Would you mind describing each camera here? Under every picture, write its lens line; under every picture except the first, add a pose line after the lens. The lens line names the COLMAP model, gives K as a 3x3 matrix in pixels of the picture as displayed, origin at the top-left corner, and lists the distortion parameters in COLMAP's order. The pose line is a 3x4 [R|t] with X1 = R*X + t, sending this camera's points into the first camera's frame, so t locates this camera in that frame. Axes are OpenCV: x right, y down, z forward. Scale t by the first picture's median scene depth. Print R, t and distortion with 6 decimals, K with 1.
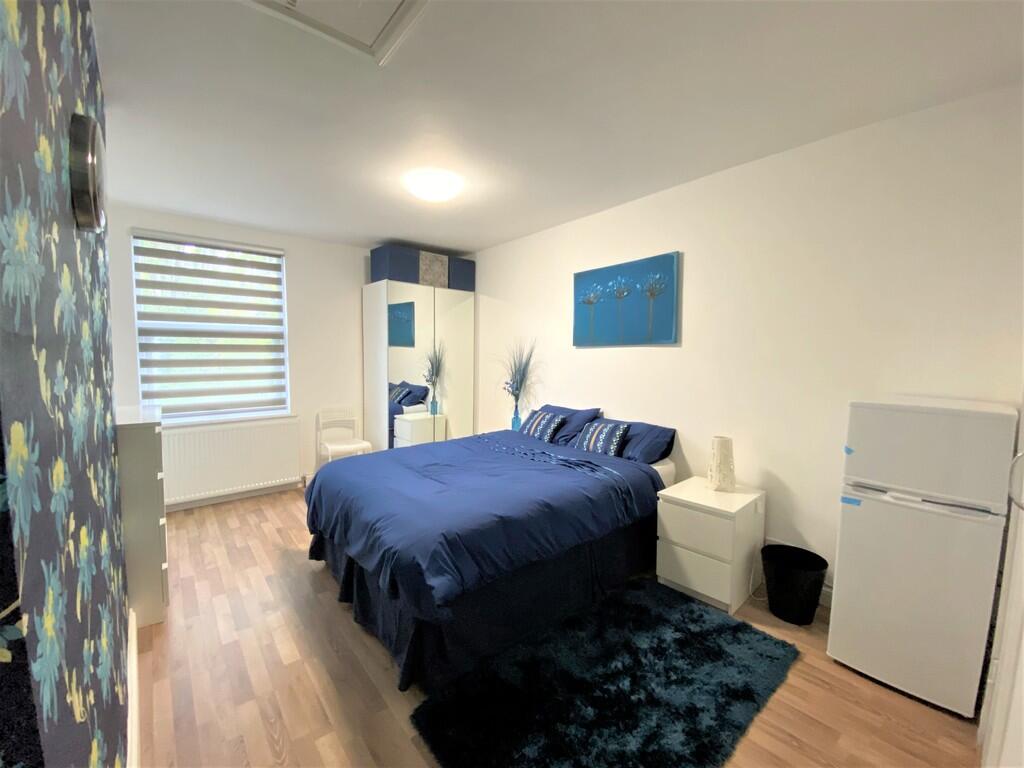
lens RADIAL K [[403.9, 0, 496.9], [0, 403.9, 383.3], [0, 0, 1]] dist [0.038026, -0.021757]
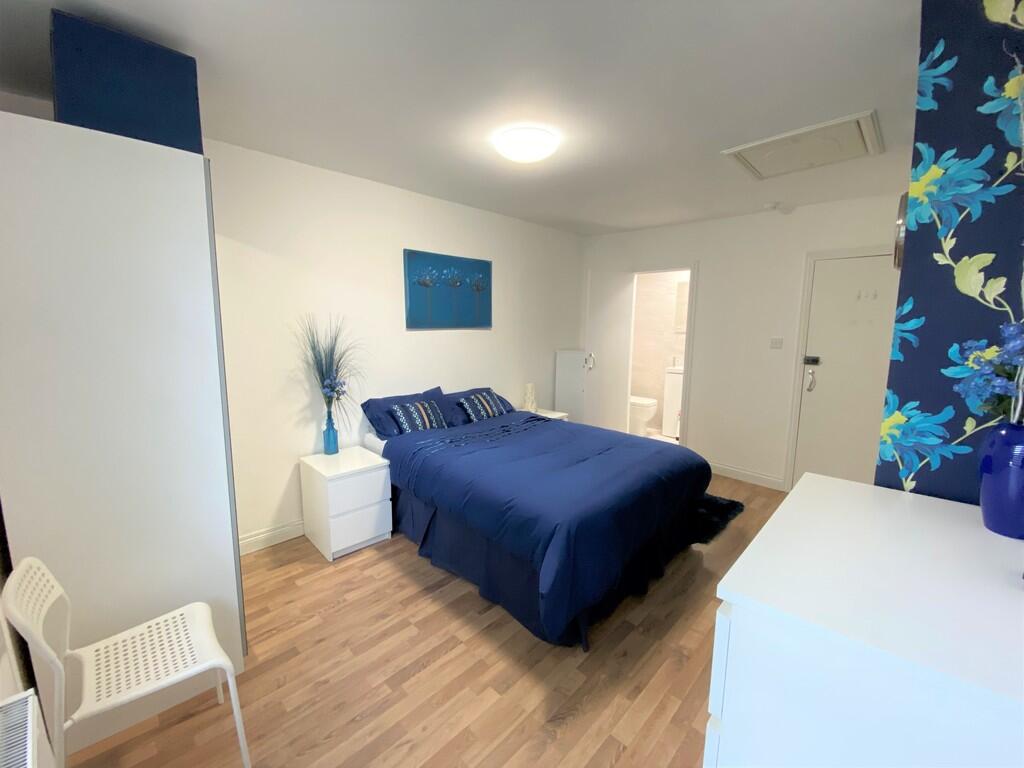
lens RADIAL K [[418.4, 0, 510.9], [0, 418.4, 379.2], [0, 0, 1]] dist [0.036851, -0.025405]
pose [[-0.112073, -0.141861, 0.983522, -0.829399], [0.058223, 0.987119, 0.149015, -0.108726], [-0.991993, 0.073964, -0.102370, 0.892024]]
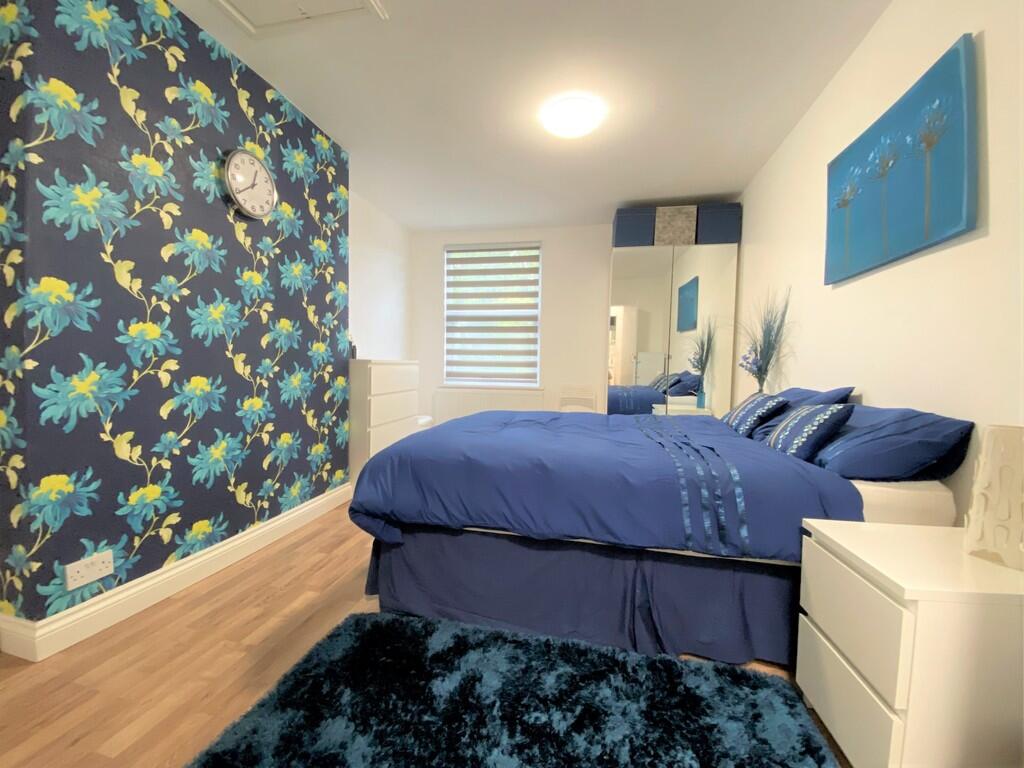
lens RADIAL K [[418.4, 0, 510.9], [0, 418.4, 379.2], [0, 0, 1]] dist [0.036851, -0.025405]
pose [[0.629316, 0.033194, -0.776440, 0.395926], [-0.070887, 0.997374, -0.014816, 0.089847], [0.773910, 0.064363, 0.630016, 0.264292]]
